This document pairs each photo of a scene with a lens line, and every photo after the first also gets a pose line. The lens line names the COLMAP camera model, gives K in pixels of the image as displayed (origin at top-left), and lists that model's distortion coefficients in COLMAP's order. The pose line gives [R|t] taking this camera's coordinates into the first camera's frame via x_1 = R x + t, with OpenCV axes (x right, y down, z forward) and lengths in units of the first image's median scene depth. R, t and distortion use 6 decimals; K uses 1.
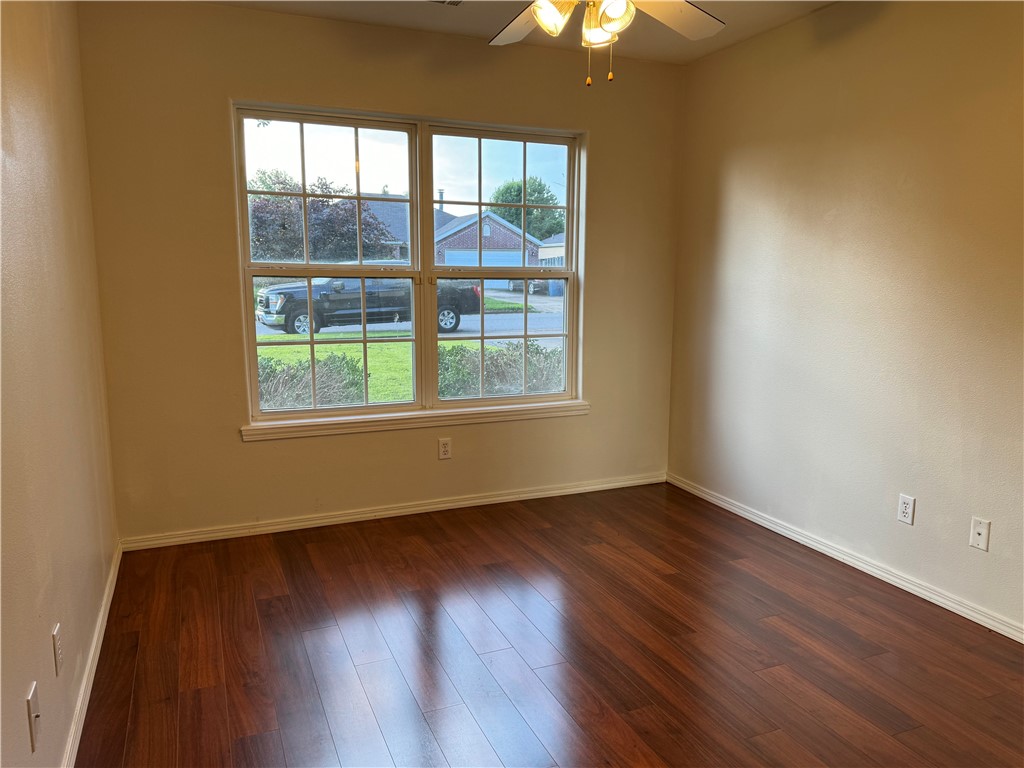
lens RADIAL K [[745.3, 0, 510.1], [0, 745.3, 381.7], [0, 0, 1]] dist [0.041112, -0.034169]
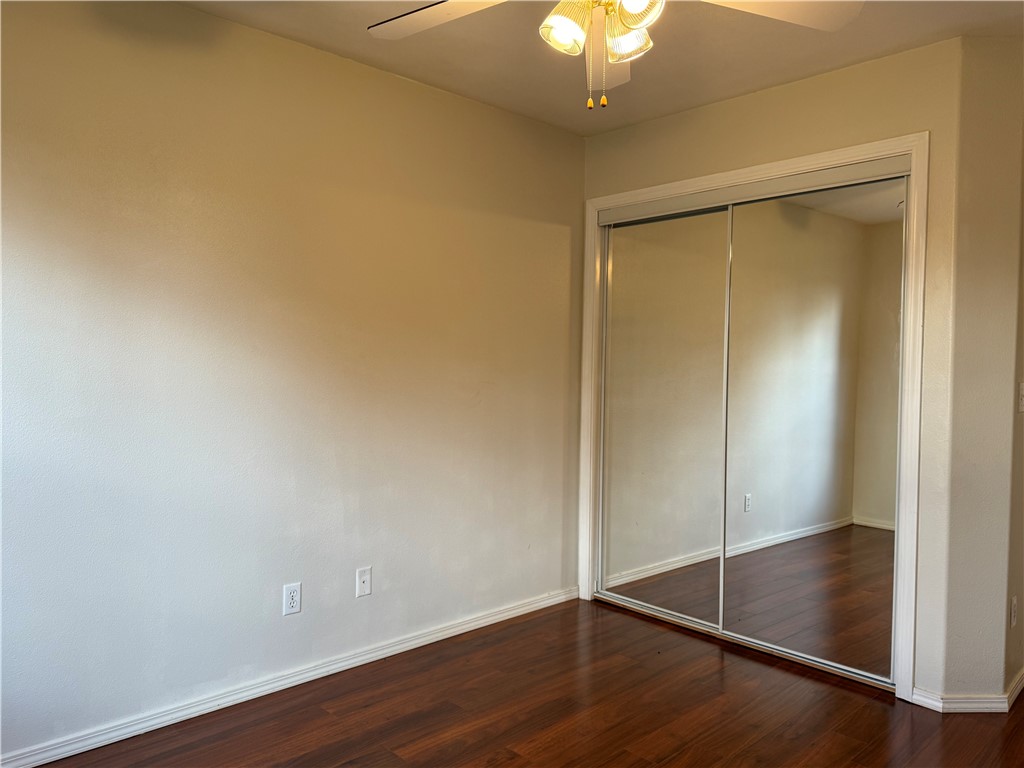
lens RADIAL K [[745.3, 0, 515.7], [0, 745.3, 384.7], [0, 0, 1]] dist [0.041112, -0.034169]
pose [[-0.351686, -0.030210, 0.935630, -0.416683], [0.126303, 0.988809, 0.079402, -0.126164], [-0.927558, 0.146097, -0.343935, 0.983461]]
